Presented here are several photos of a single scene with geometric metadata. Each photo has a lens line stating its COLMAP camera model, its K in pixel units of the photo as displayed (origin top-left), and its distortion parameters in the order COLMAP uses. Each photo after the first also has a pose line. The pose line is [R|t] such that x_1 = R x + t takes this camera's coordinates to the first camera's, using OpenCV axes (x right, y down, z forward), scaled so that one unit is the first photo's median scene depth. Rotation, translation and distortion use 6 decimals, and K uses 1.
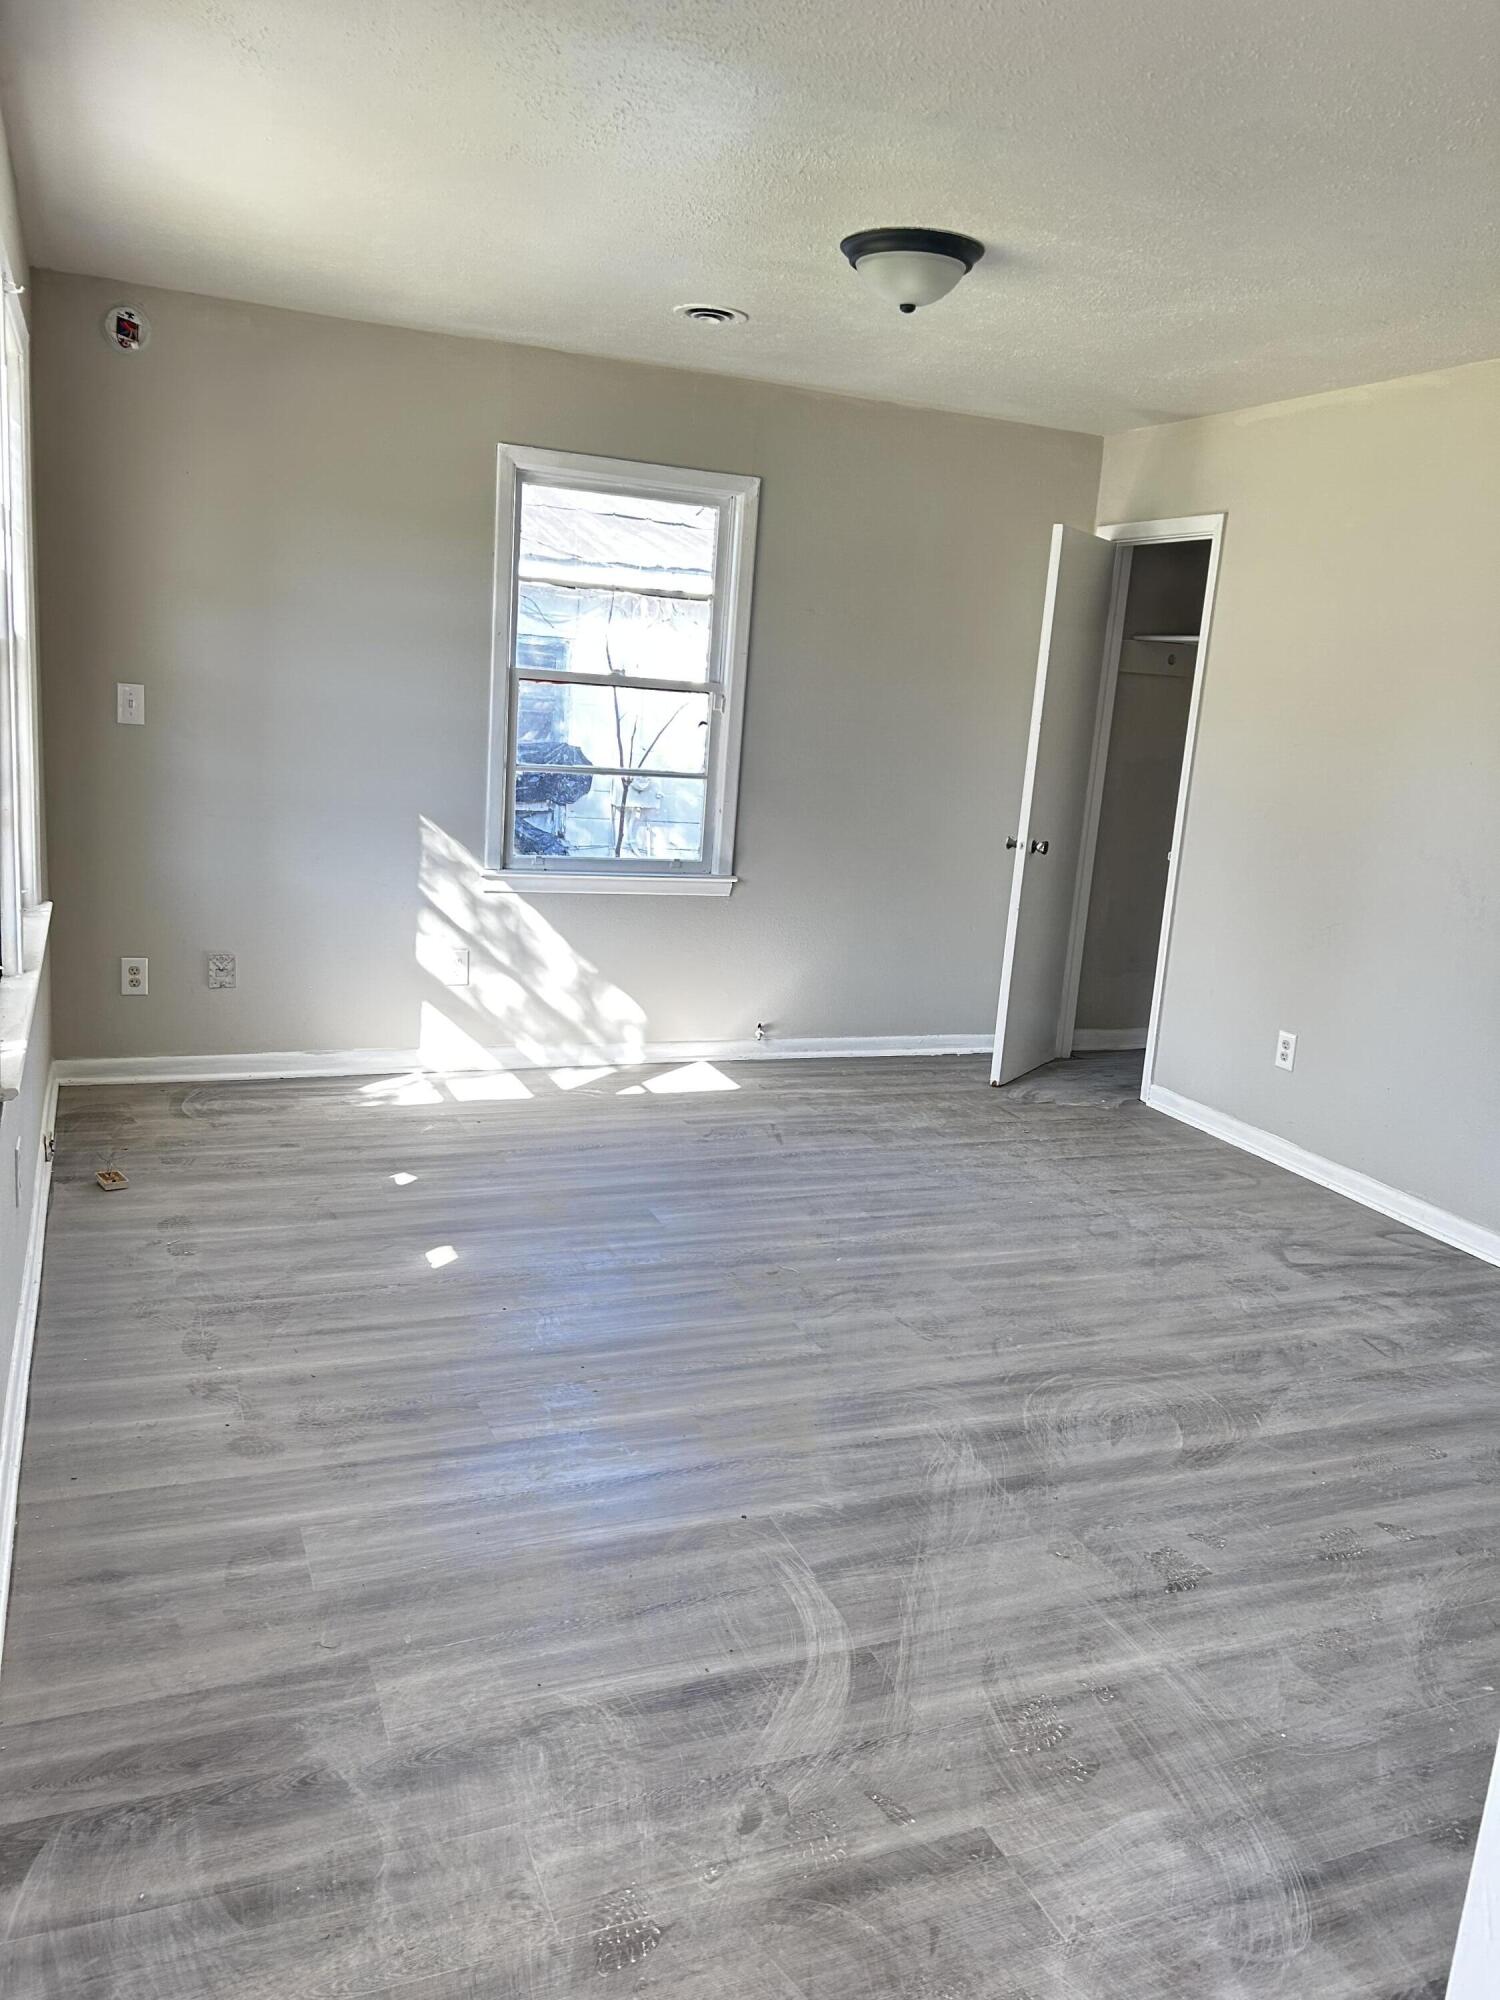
lens RADIAL K [[1494.3, 0, 750.0], [0, 1494.3, 1000.0], [0, 0, 1]] dist [0.091148, -0.152019]
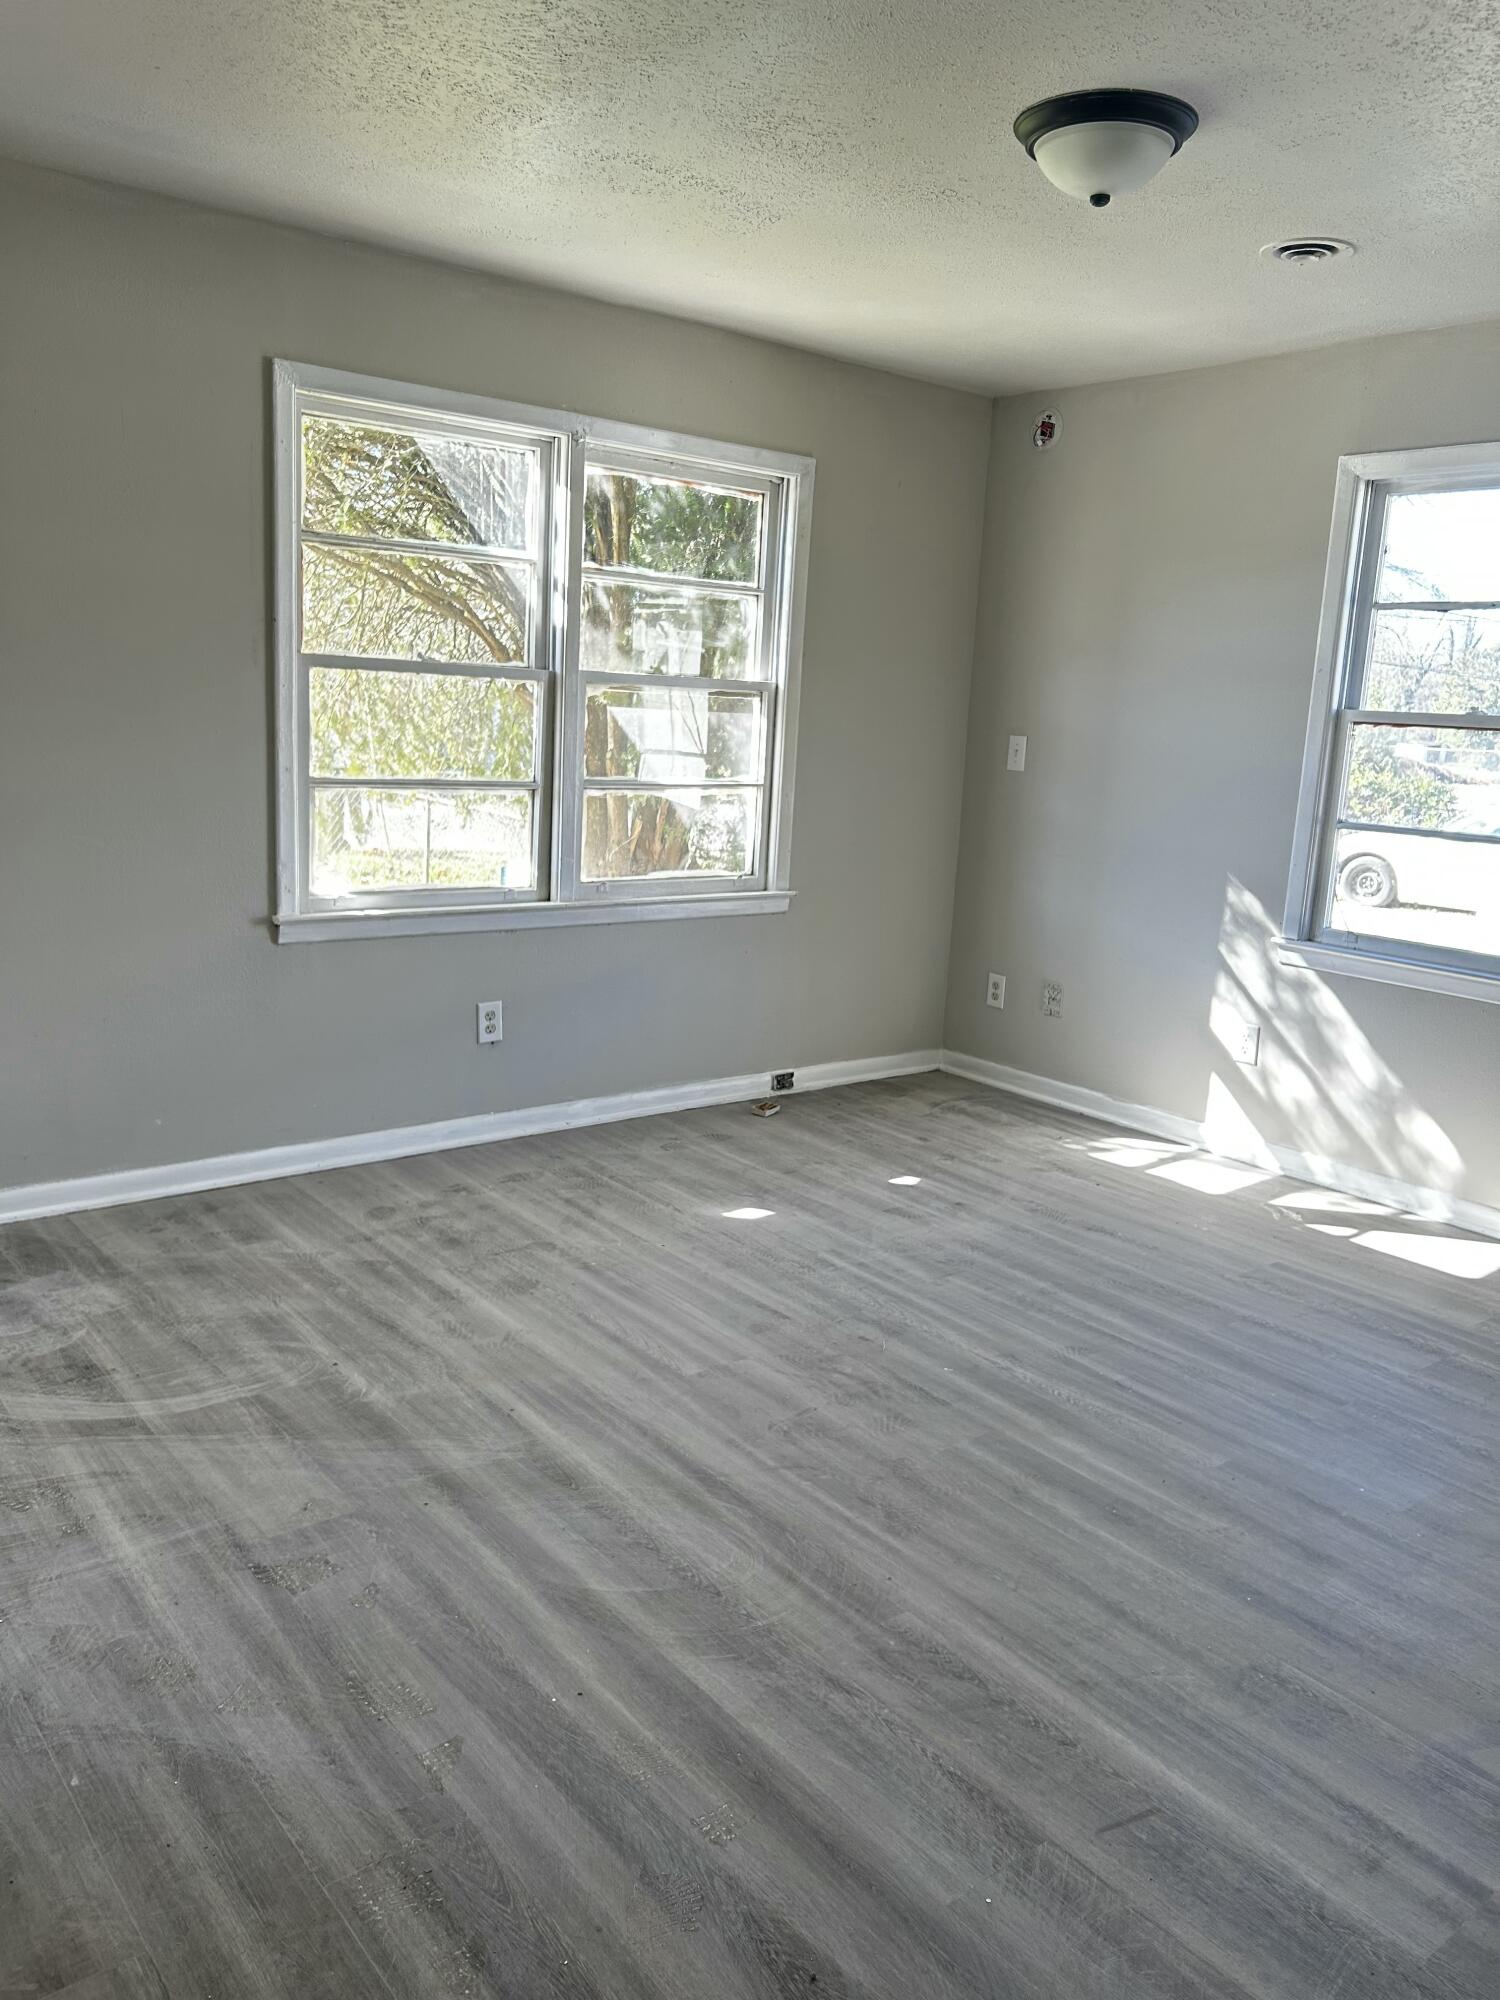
lens RADIAL K [[1534.6, 0, 754.2], [0, 1534.6, 945.2], [0, 0, 1]] dist [0.105489, -0.135997]
pose [[0.280537, 0.097803, -0.954848, 0.743773], [-0.230729, 0.972498, 0.031822, -0.049896], [0.931699, 0.211384, 0.295387, 0.551369]]
